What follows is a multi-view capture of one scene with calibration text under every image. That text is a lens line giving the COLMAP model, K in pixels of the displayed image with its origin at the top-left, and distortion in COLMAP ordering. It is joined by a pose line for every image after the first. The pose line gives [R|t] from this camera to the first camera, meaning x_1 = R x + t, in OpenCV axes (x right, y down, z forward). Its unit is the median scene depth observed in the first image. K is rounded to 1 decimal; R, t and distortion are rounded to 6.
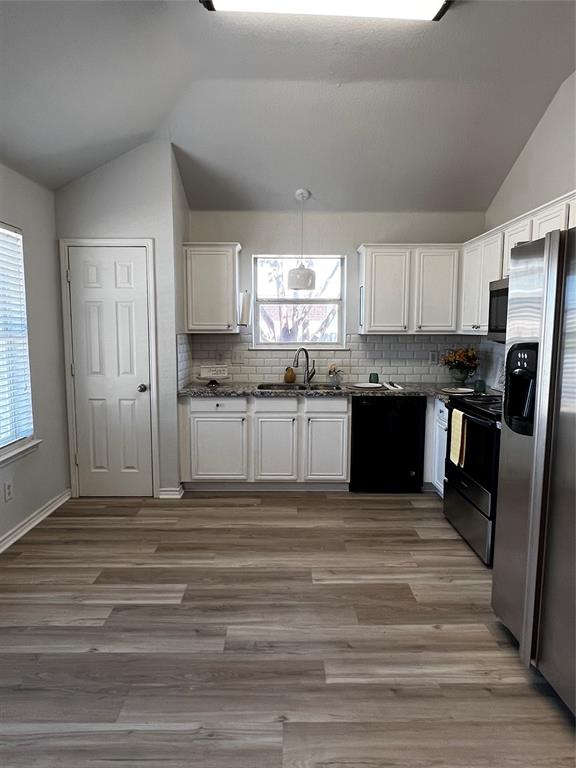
lens RADIAL K [[465.7, 0, 287.9], [0, 465.7, 381.8], [0, 0, 1]] dist [-0.005690, -0.001991]
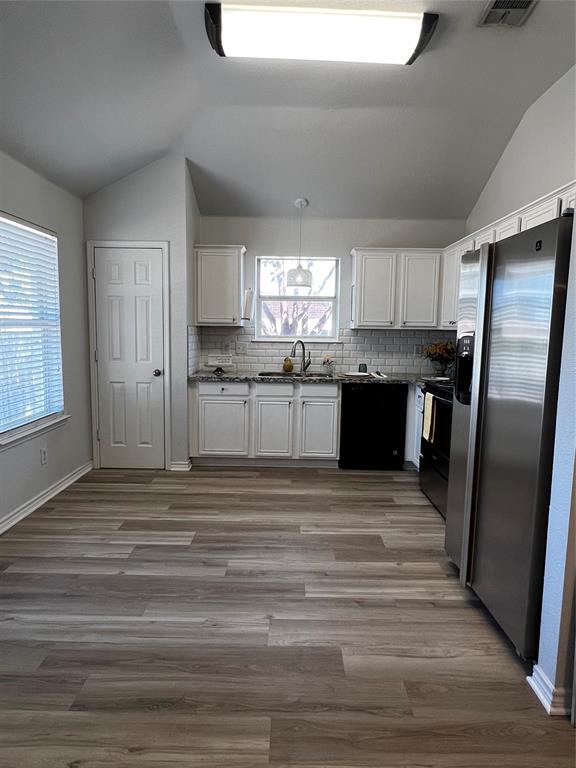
lens RADIAL K [[465.7, 0, 287.0], [0, 465.7, 384.0], [0, 0, 1]] dist [-0.005690, -0.001991]
pose [[0.999805, 0.014957, -0.012868, 0.022856], [-0.014877, 0.999870, 0.006240, 0.033640], [0.012959, -0.006048, 0.999898, -0.153388]]
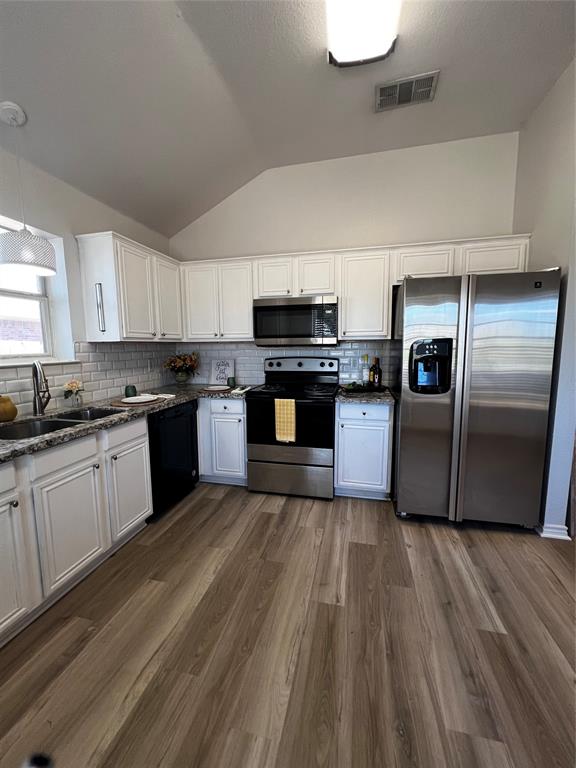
lens RADIAL K [[308.2, 0, 286.6], [0, 308.2, 380.5], [0, 0, 1]] dist [-0.001235, -0.000415]
pose [[0.235625, -0.114394, 0.965088, -0.397473], [0.121644, 0.988710, 0.087495, -0.054956], [-0.964201, 0.096782, 0.246880, 0.724281]]
